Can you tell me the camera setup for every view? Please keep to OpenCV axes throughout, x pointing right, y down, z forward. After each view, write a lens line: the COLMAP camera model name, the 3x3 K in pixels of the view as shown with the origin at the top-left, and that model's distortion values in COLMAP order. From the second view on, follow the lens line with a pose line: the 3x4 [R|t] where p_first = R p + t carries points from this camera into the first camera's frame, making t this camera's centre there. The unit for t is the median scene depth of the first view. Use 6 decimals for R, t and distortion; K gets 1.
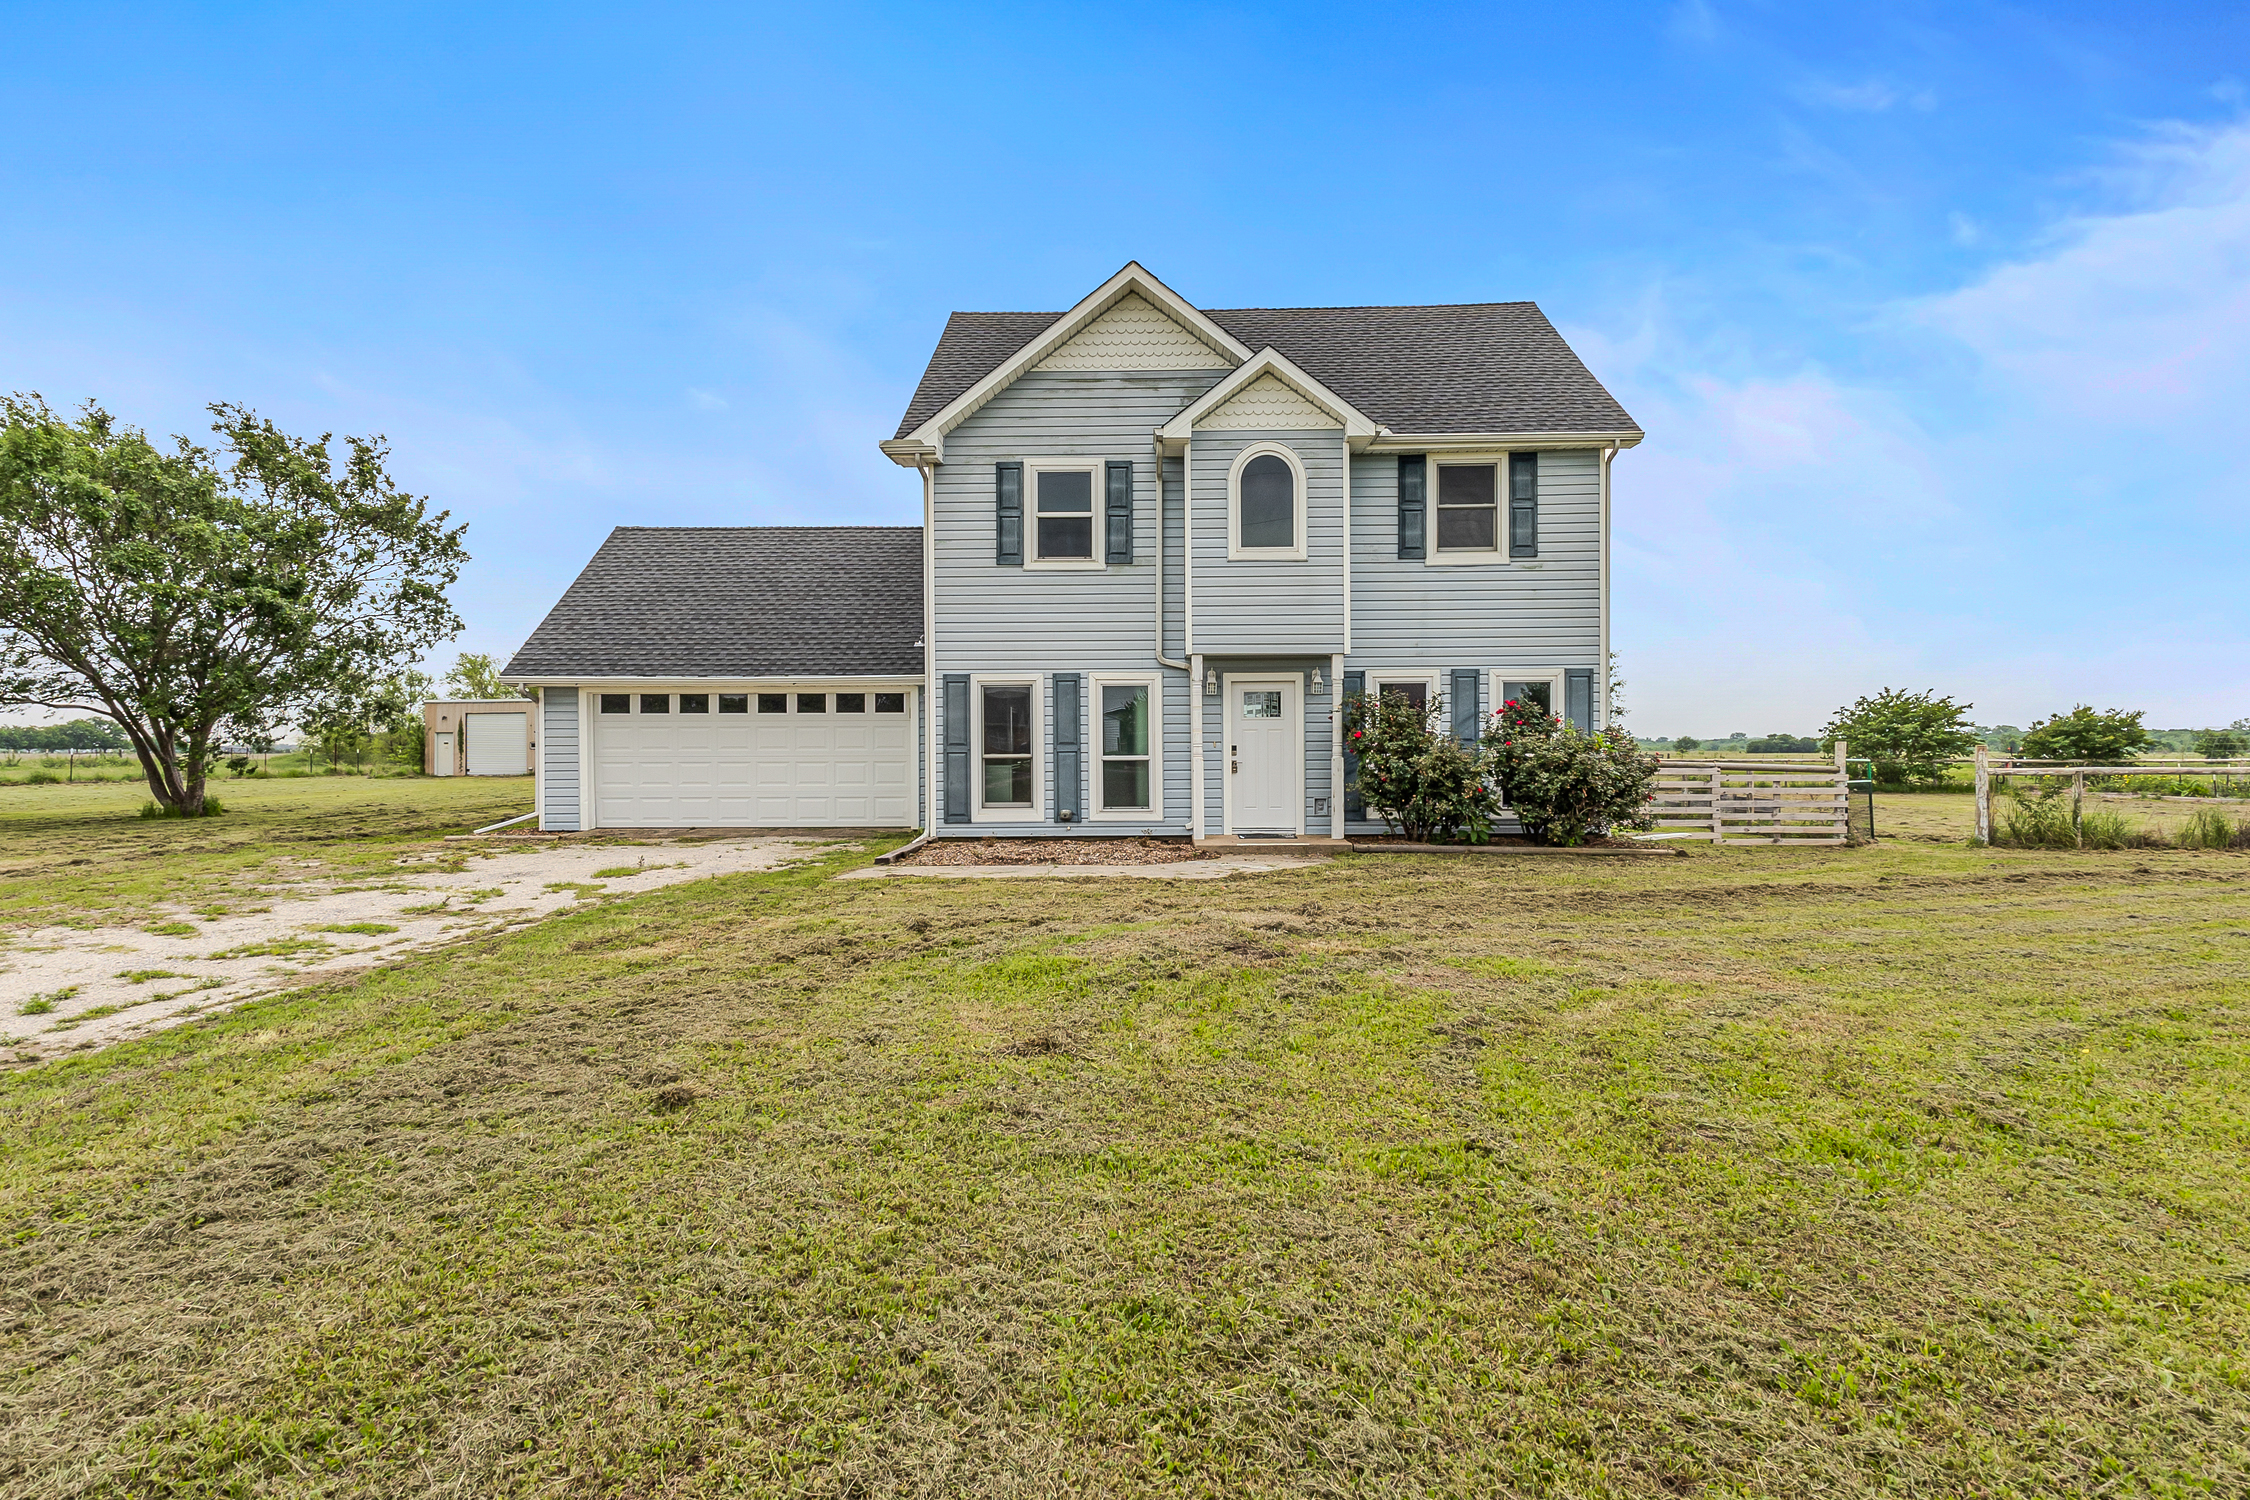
lens RADIAL K [[1139.4, 0, 1121.2], [0, 1139.4, 736.9], [0, 0, 1]] dist [0.003218, -0.000214]
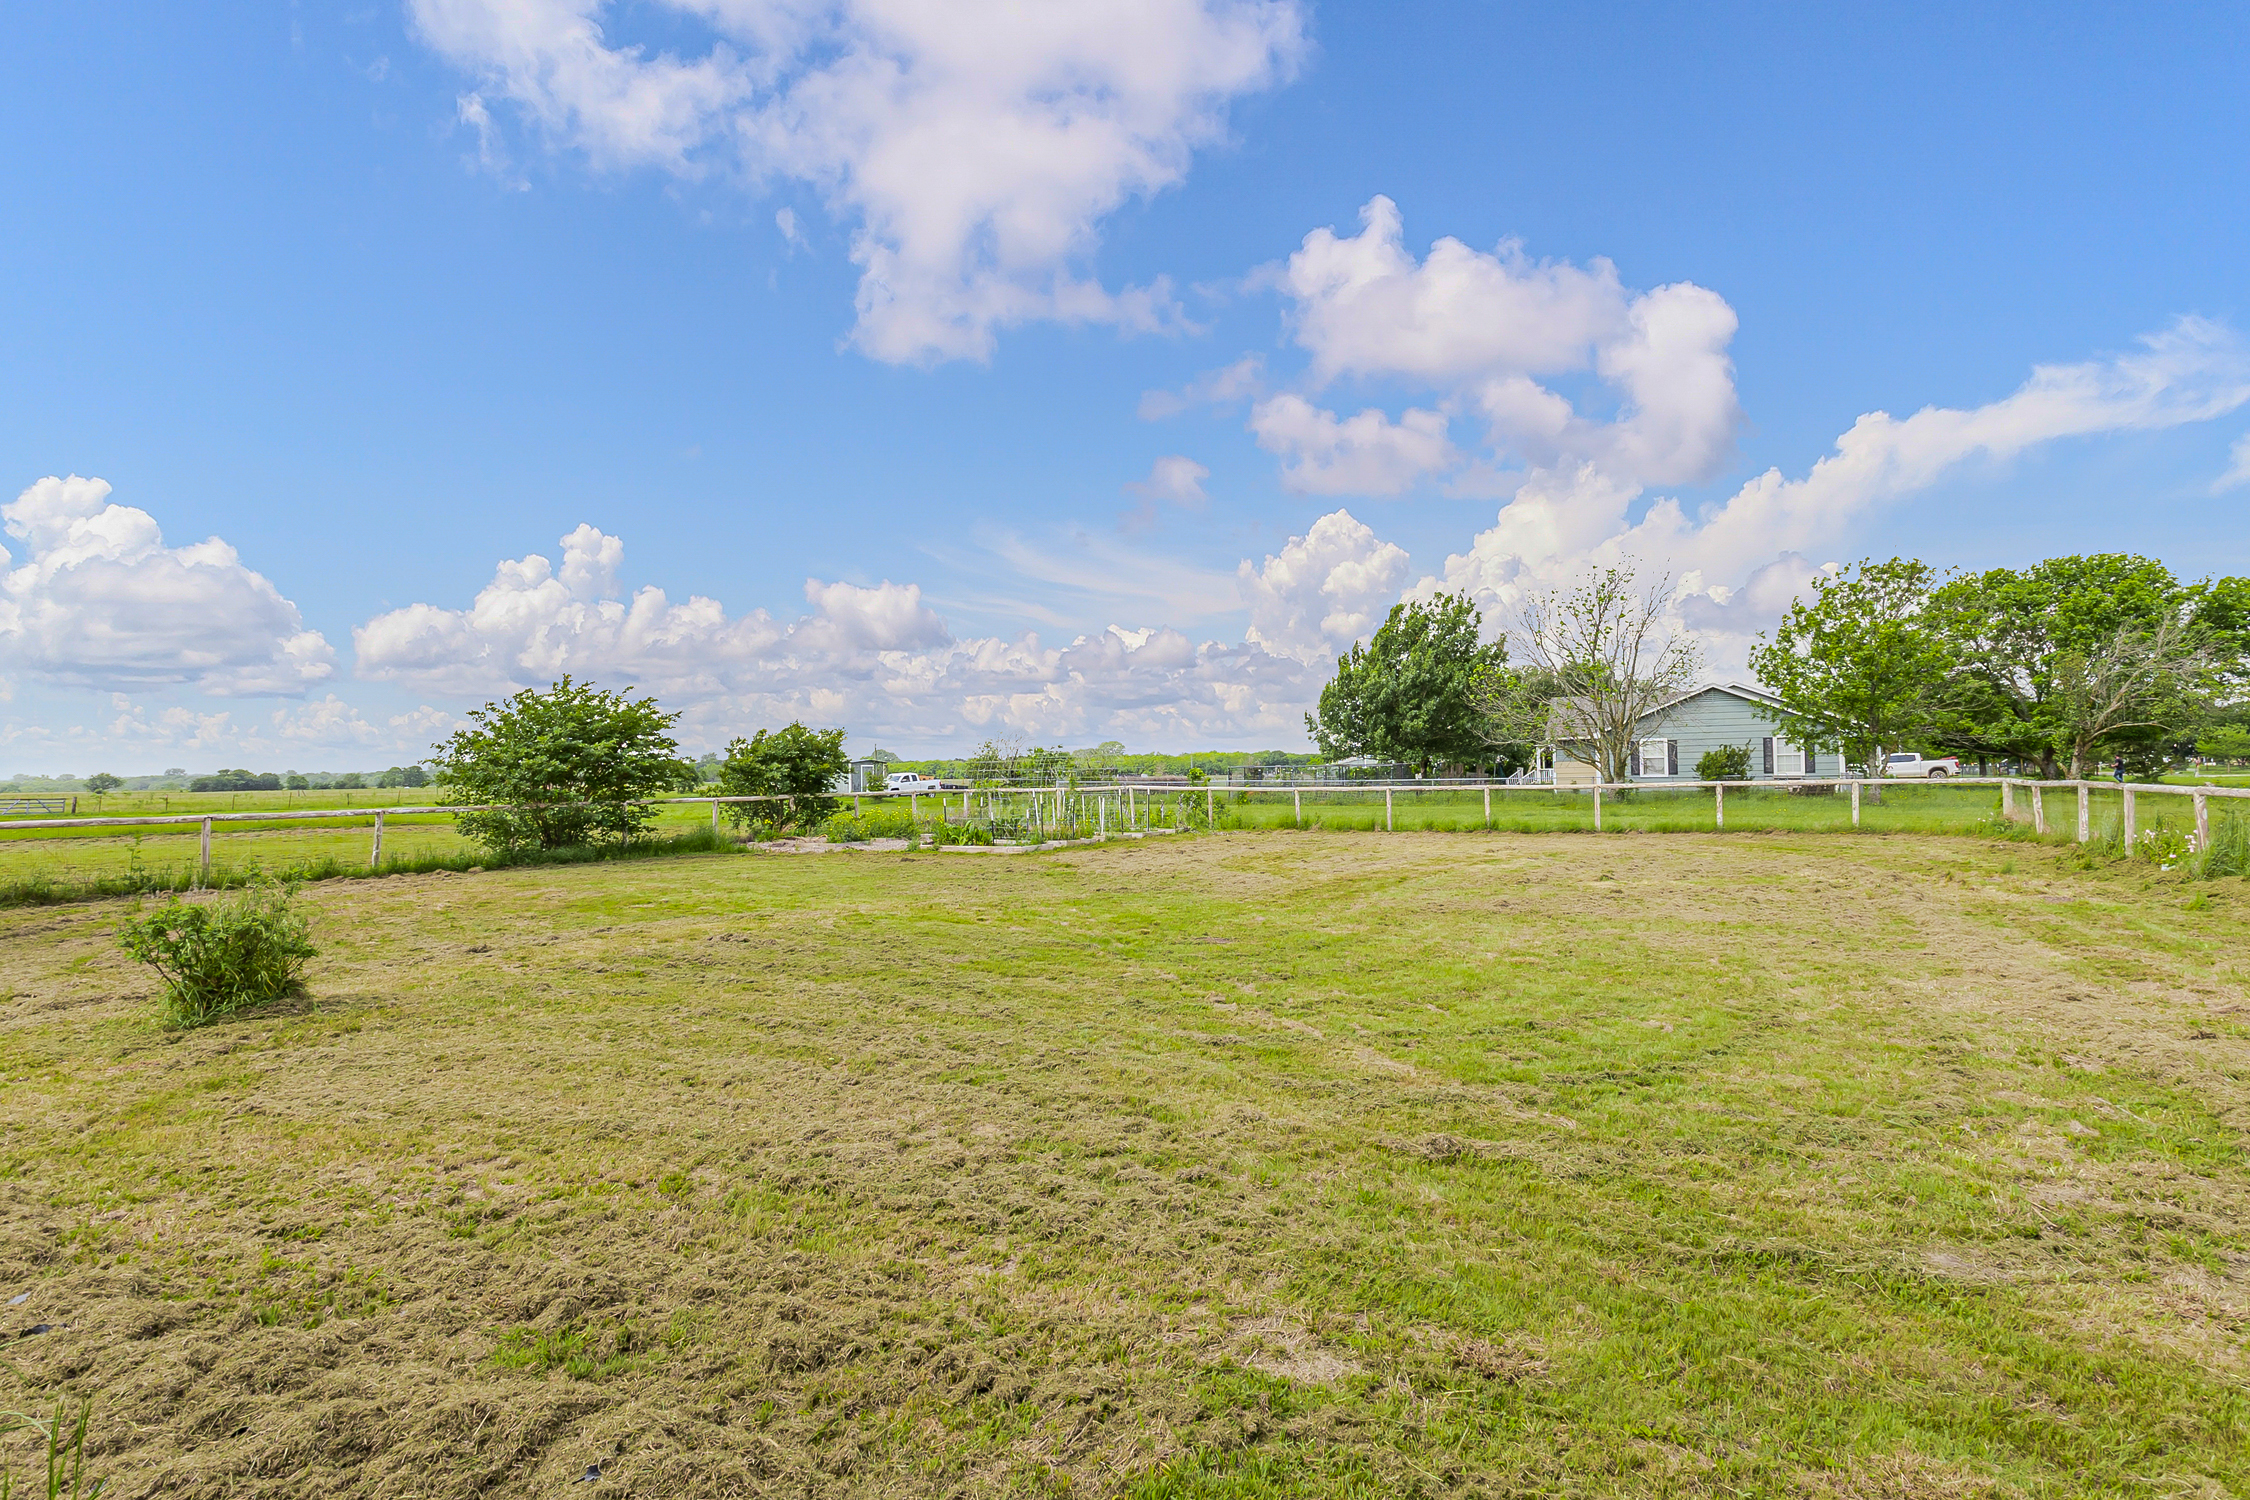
lens RADIAL K [[1139.4, 0, 1121.2], [0, 1139.4, 736.9], [0, 0, 1]] dist [0.003218, -0.000214]
pose [[0.372892, 0.022706, 0.927597, 0.245040], [0.006396, 0.999614, -0.027040, 0.003631], [-0.927853, 0.016016, 0.372603, 0.526020]]
